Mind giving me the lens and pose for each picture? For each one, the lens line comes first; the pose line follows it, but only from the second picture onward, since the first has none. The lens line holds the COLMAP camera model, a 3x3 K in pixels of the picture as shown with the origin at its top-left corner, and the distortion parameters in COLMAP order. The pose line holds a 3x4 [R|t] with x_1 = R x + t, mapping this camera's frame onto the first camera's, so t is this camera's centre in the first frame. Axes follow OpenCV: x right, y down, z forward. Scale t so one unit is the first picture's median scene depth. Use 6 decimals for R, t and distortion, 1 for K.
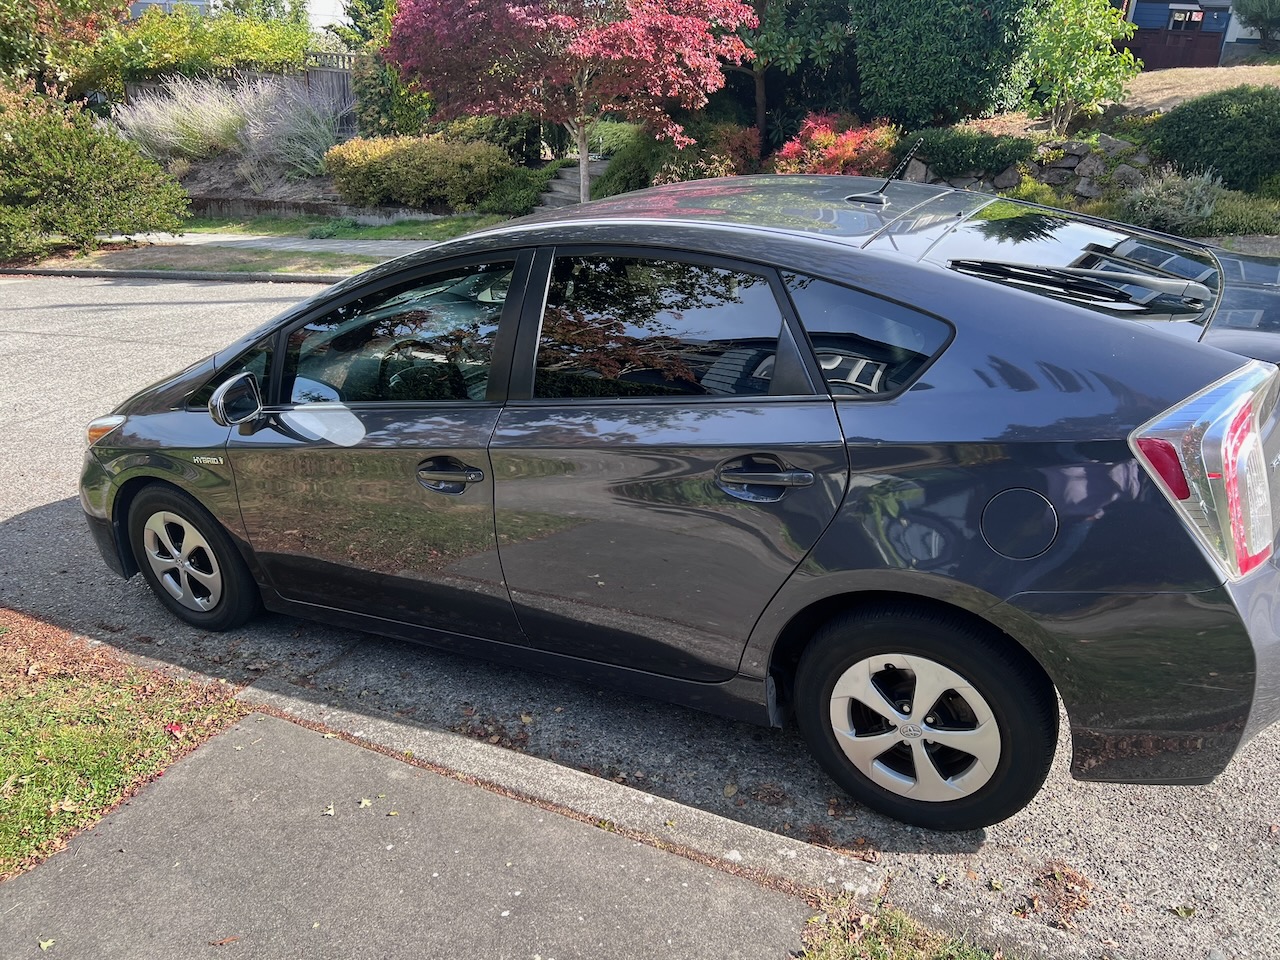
lens RADIAL K [[1006.3, 0, 640.0], [0, 1006.3, 480.0], [0, 0, 1]] dist [0.068513, -0.064594]
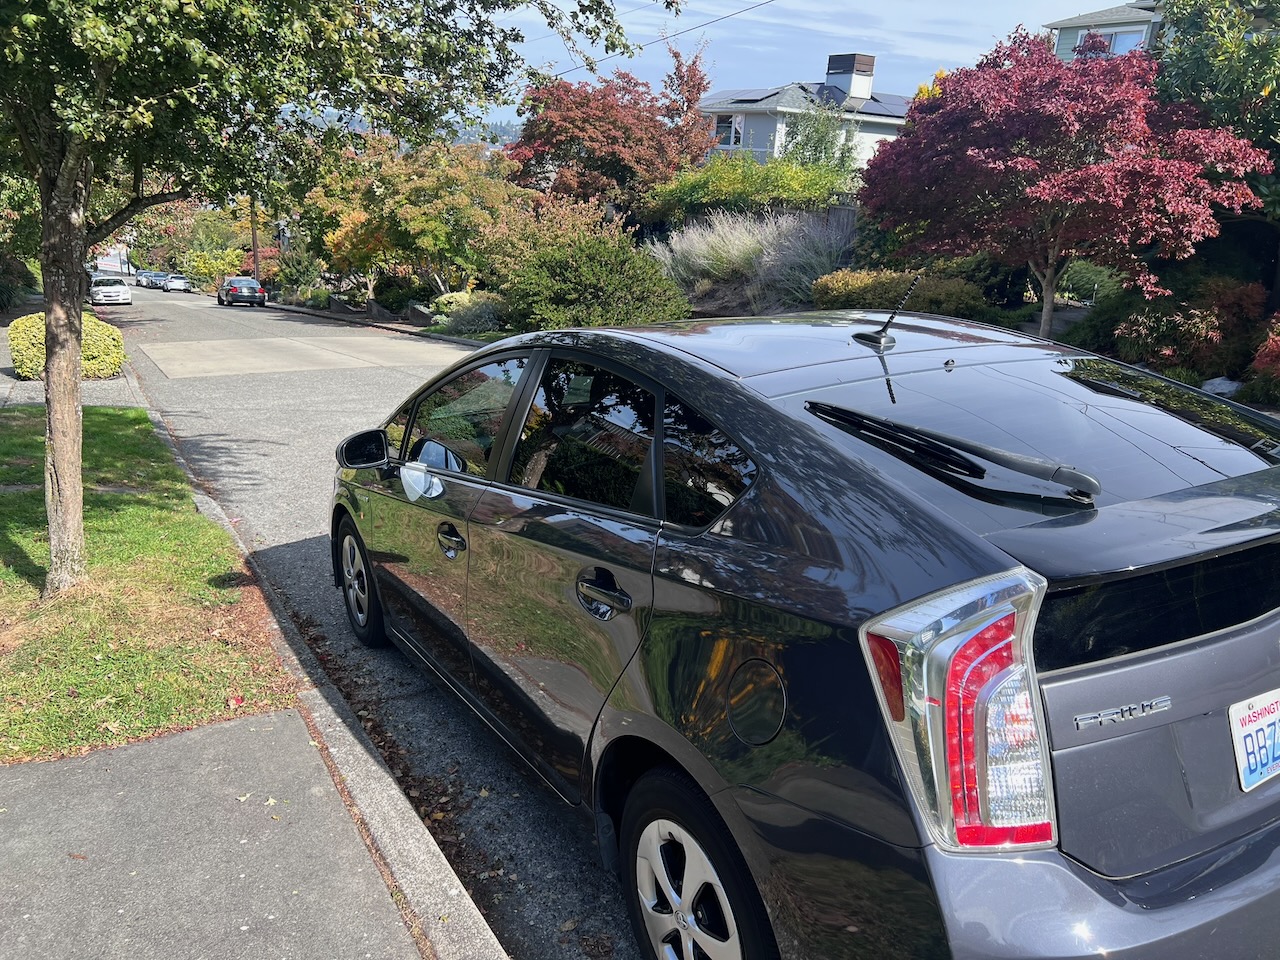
lens RADIAL K [[1006.3, 0, 640.0], [0, 1006.3, 480.0], [0, 0, 1]] dist [0.068513, -0.064594]
pose [[0.854087, 0.170001, -0.491564, 0.105537], [-0.229680, 0.971213, -0.063185, -0.009770], [0.466671, 0.166868, 0.868546, 0.027334]]
